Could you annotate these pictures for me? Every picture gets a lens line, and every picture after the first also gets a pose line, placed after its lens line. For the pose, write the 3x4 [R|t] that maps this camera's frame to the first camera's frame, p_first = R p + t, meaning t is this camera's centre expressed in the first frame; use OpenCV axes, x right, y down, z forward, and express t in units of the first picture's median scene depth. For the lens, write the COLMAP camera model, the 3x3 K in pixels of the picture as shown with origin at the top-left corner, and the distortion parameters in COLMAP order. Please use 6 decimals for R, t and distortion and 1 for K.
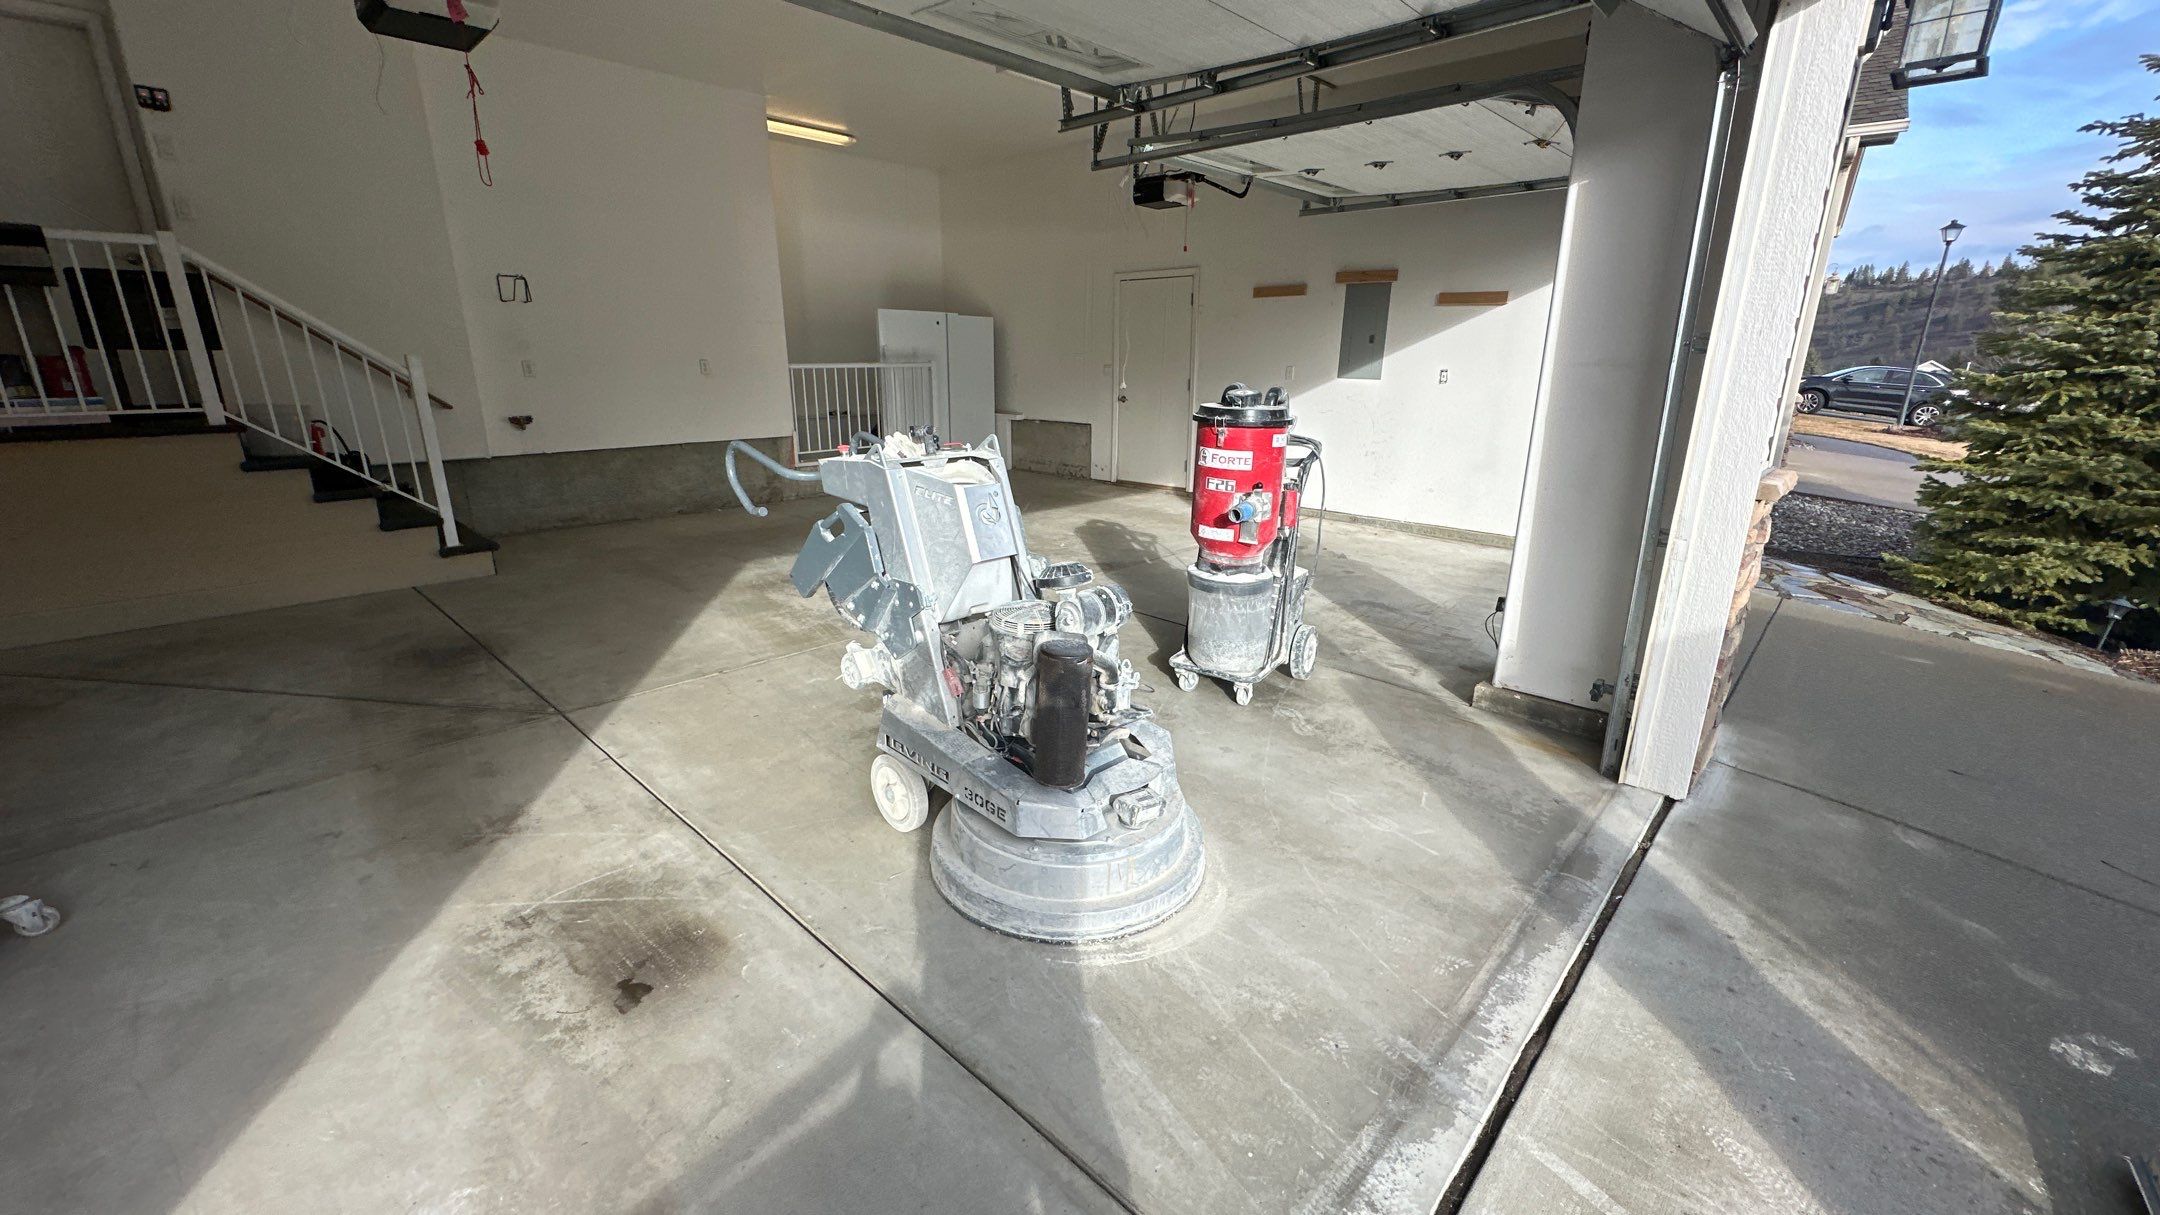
lens RADIAL K [[856.5, 0, 1084.3], [0, 856.5, 608.0], [0, 0, 1]] dist [-0.004958, 0.000848]
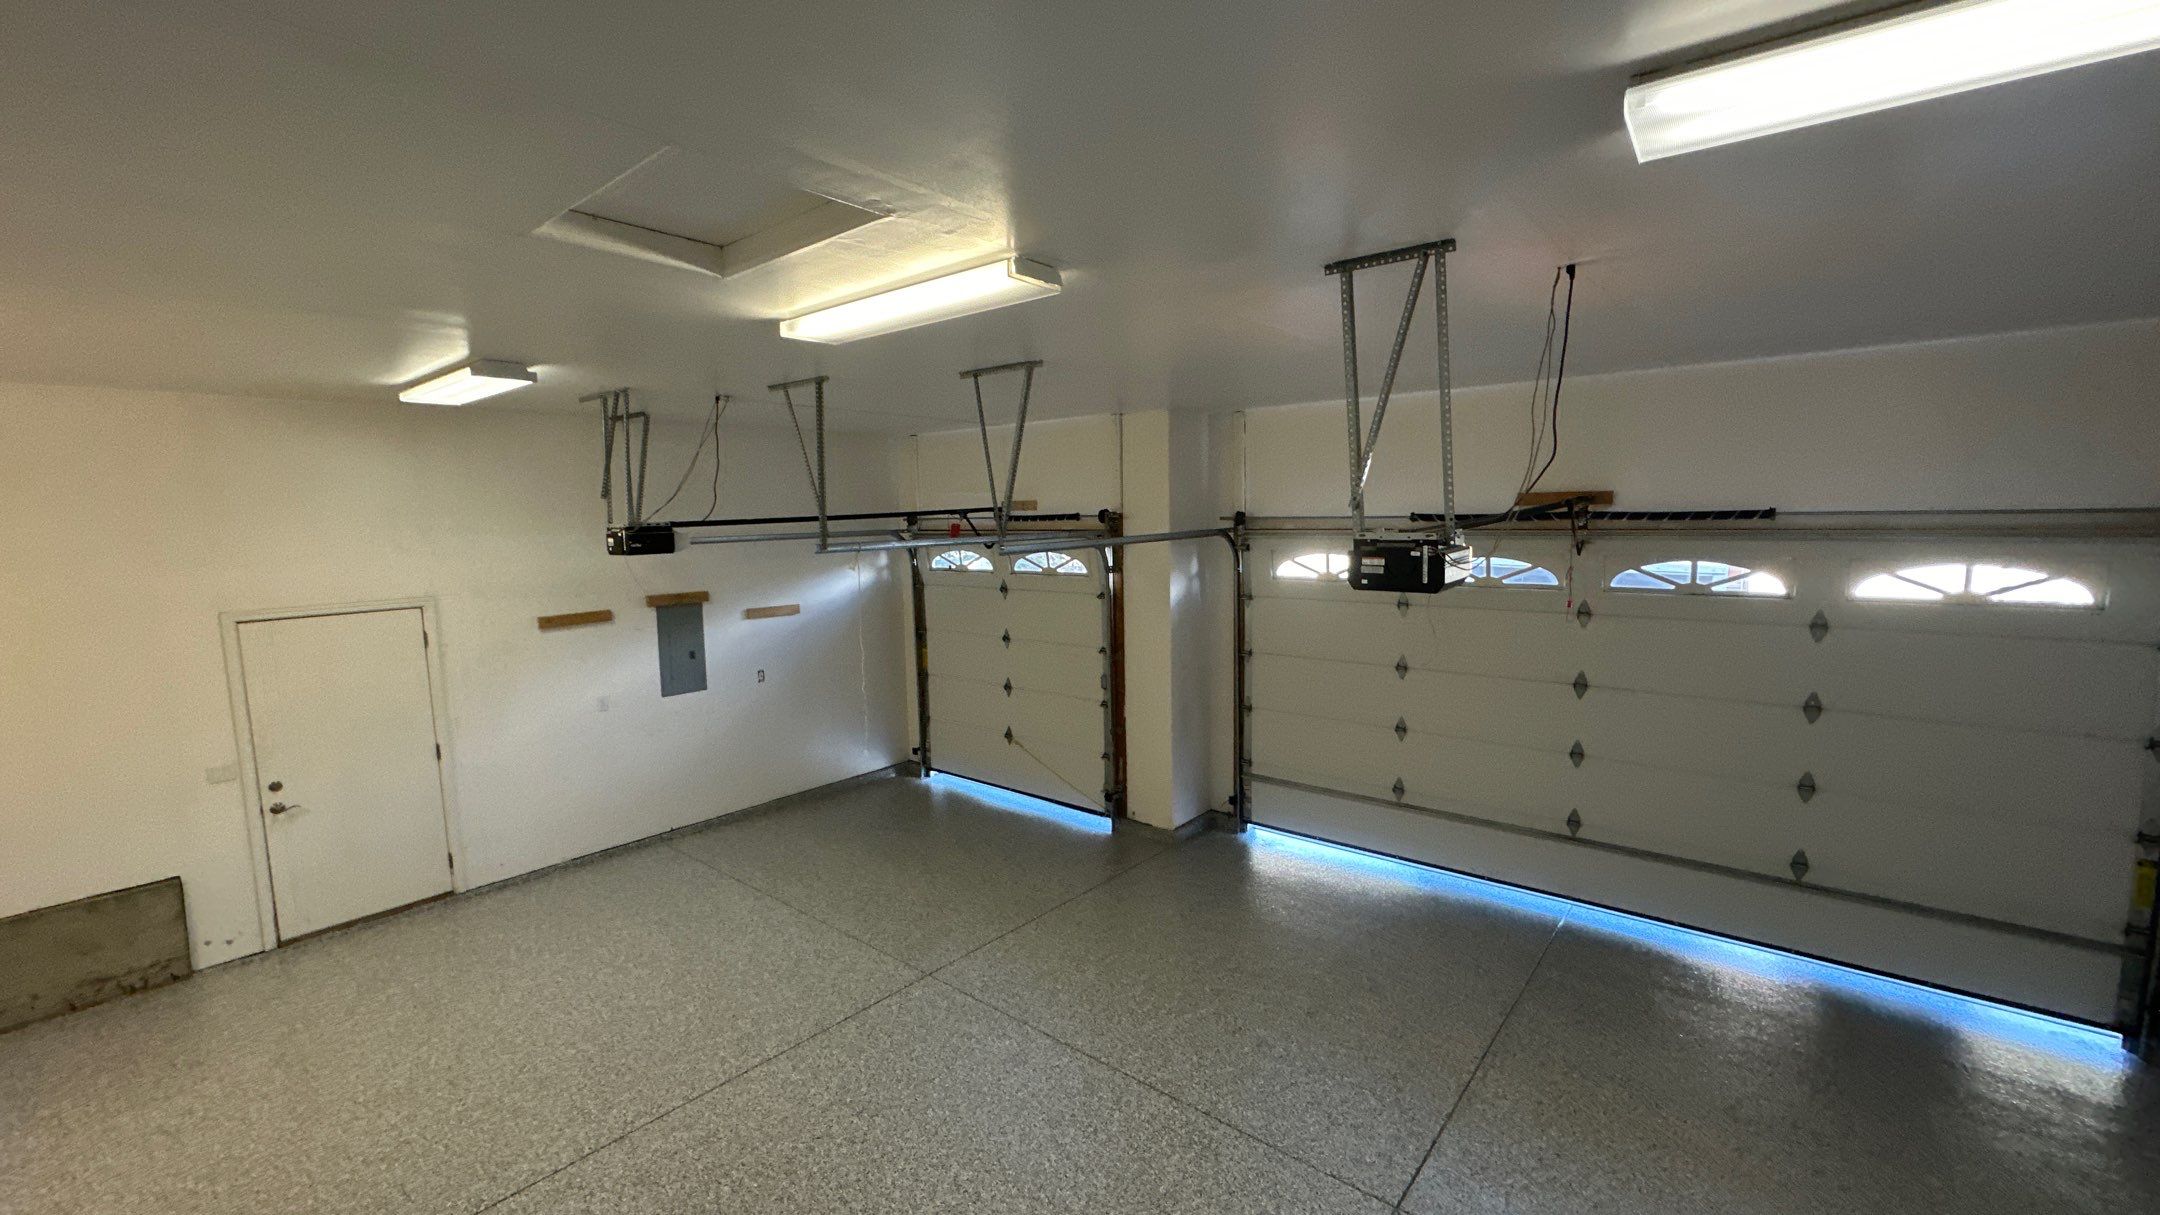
lens RADIAL K [[856.5, 0, 1084.3], [0, 856.5, 608.0], [0, 0, 1]] dist [-0.004958, 0.000848]
pose [[-0.059350, -0.116497, 0.991416, -0.947658], [0.302218, 0.944460, 0.129072, -0.480323], [-0.951389, 0.307284, -0.020846, 0.744022]]
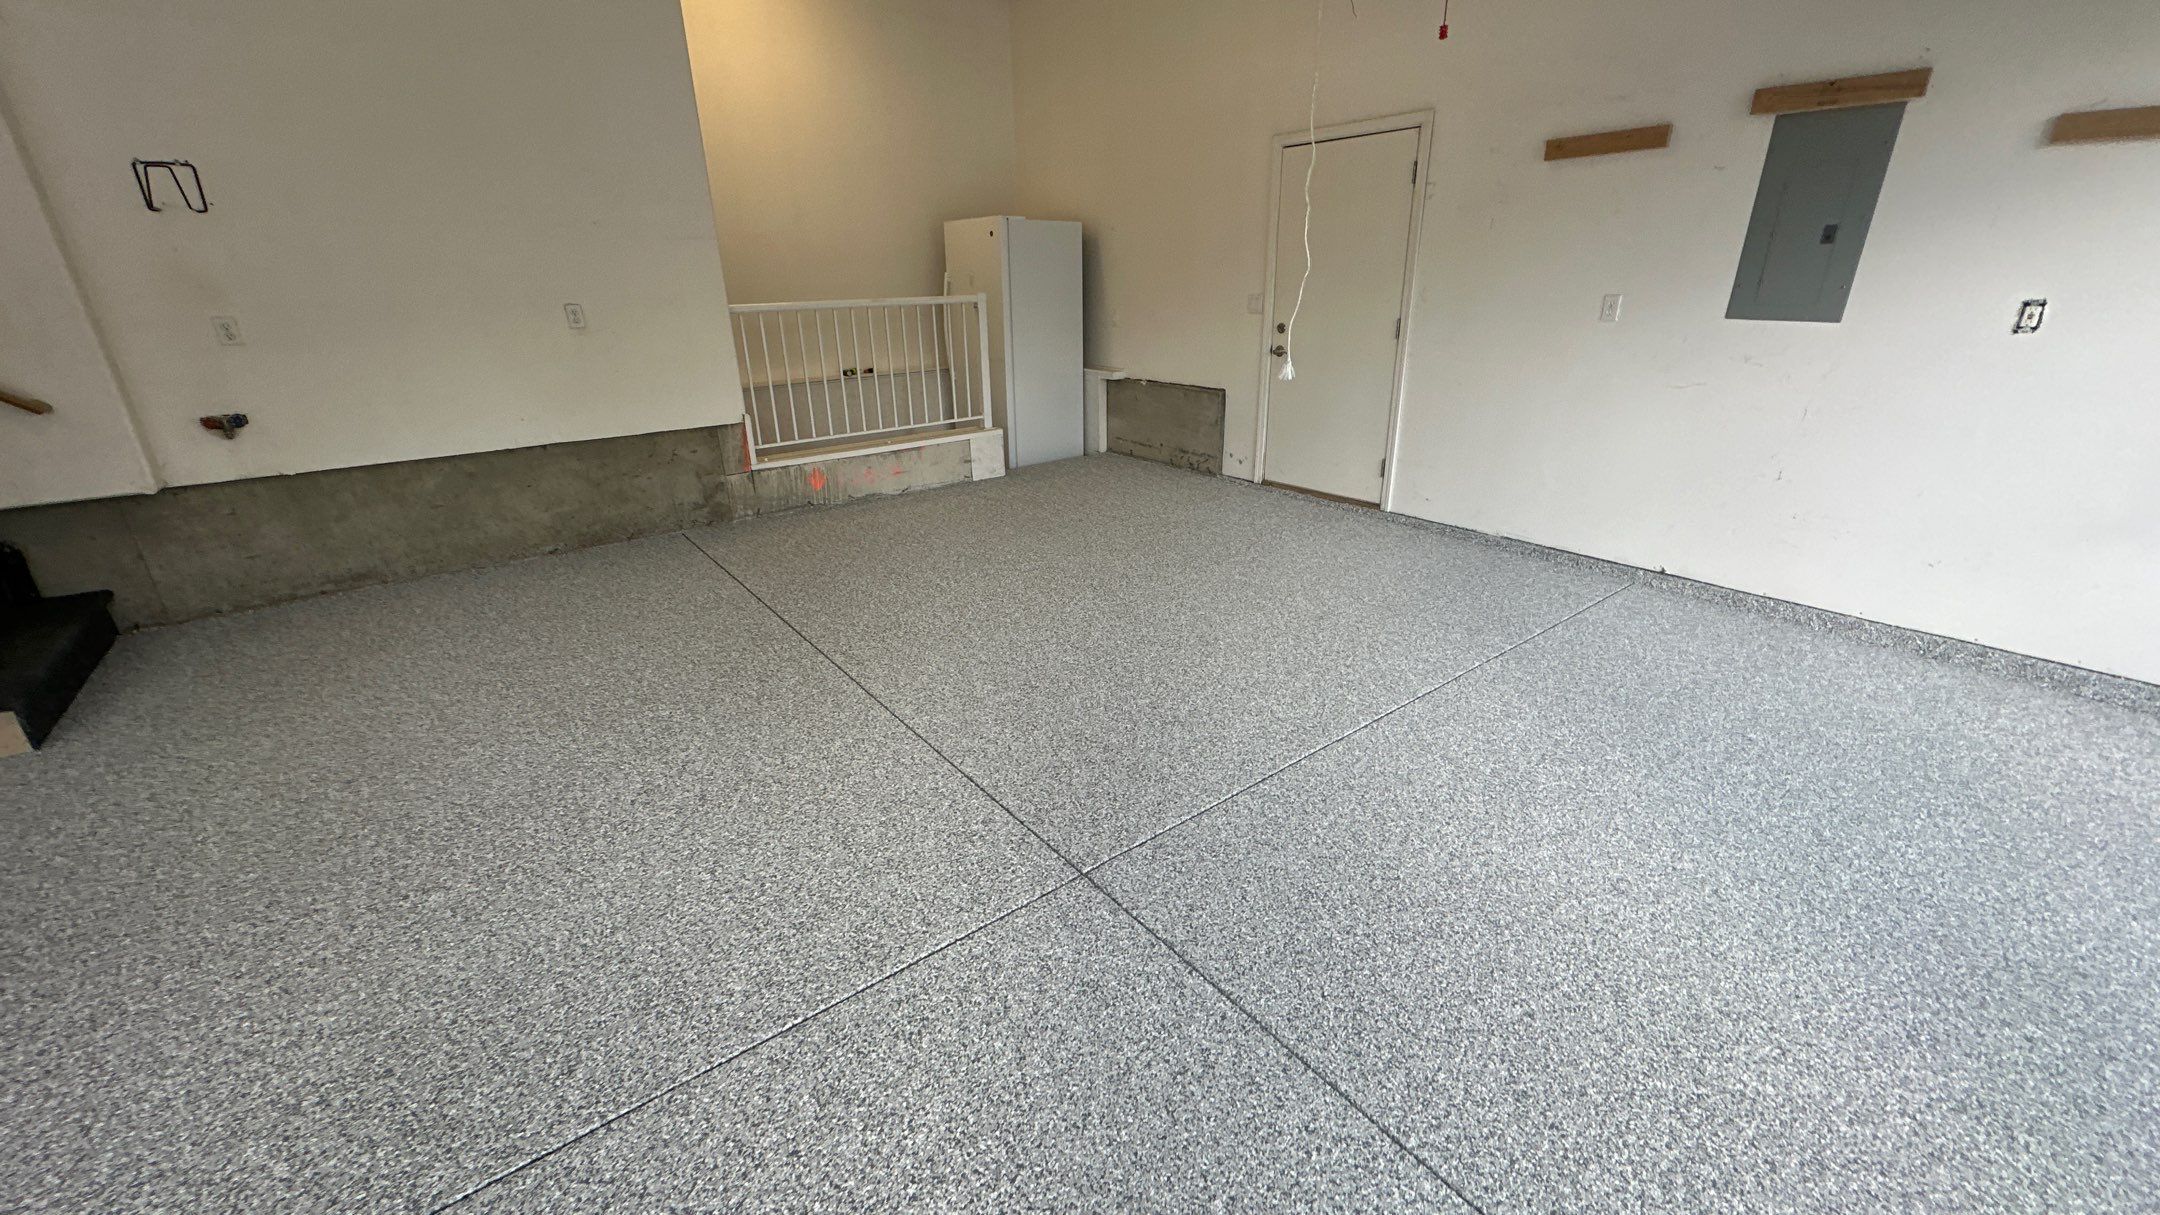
lens RADIAL K [[858.2, 0, 1083.3], [0, 858.2, 606.0], [0, 0, 1]] dist [-0.004036, 0.000562]
pose [[0.986865, 0.036917, -0.157270, 0.018449], [-0.023489, 0.995984, 0.086400, -0.190739], [0.159828, -0.081571, 0.983769, 0.612242]]
